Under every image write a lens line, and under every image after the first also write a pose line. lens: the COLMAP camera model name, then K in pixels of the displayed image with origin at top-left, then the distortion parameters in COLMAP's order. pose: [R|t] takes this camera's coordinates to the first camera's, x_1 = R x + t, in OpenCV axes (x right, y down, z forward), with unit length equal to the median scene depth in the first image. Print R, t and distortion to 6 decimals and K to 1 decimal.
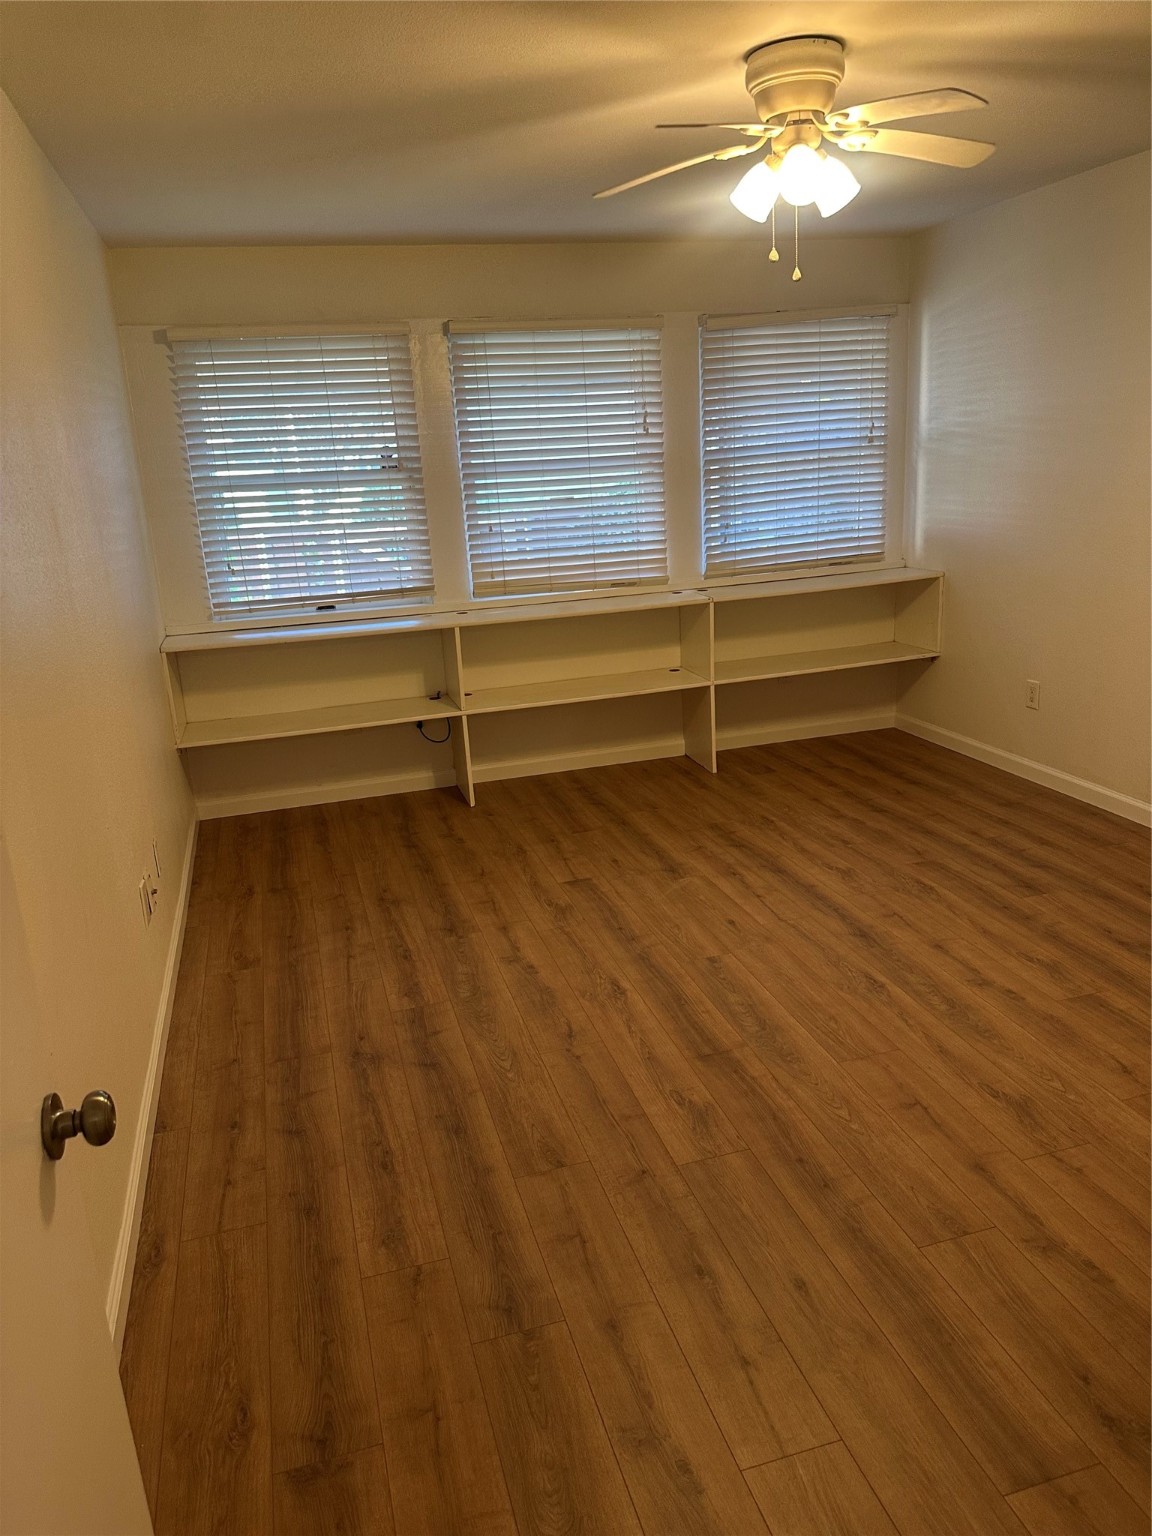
lens RADIAL K [[1093.0, 0, 576.0], [0, 1093.0, 768.0], [0, 0, 1]] dist [0.087900, -0.003349]
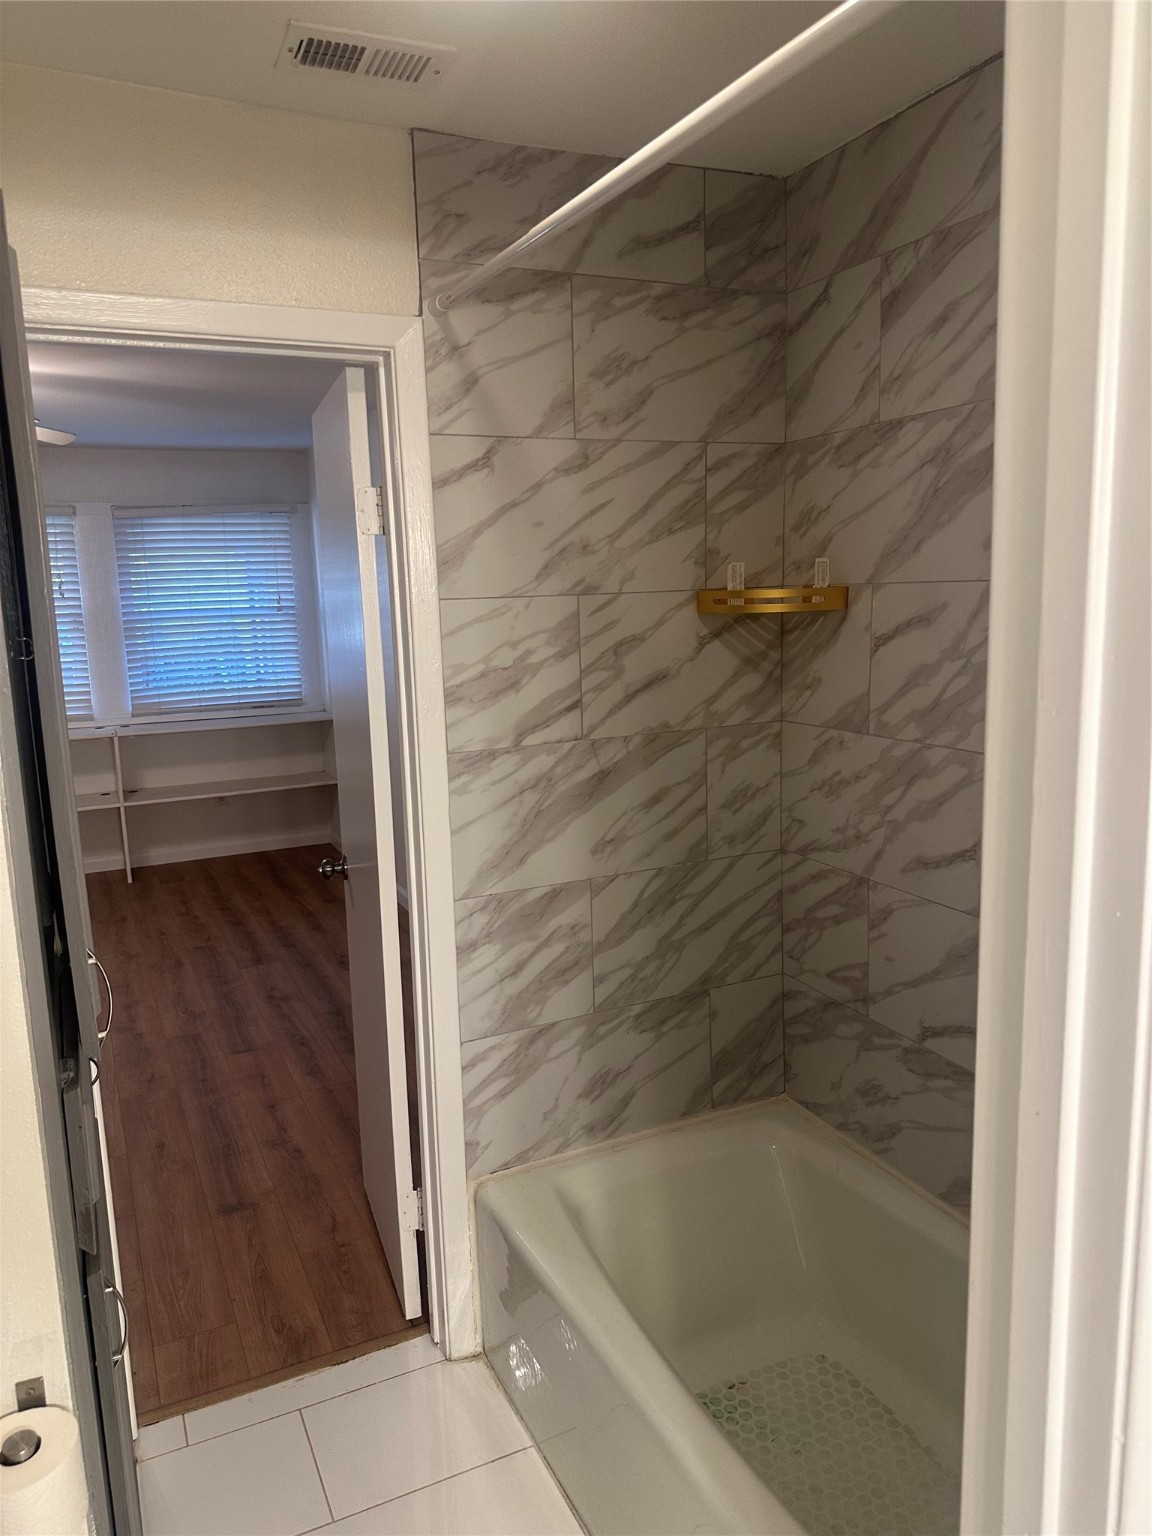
lens RADIAL K [[1093.0, 0, 576.0], [0, 1093.0, 768.0], [0, 0, 1]] dist [0.087900, -0.003349]
pose [[0.985243, 0.003473, 0.171127, 0.449012], [0.016655, 0.993105, -0.116040, 0.032396], [-0.170350, 0.117178, 0.978392, -0.277531]]
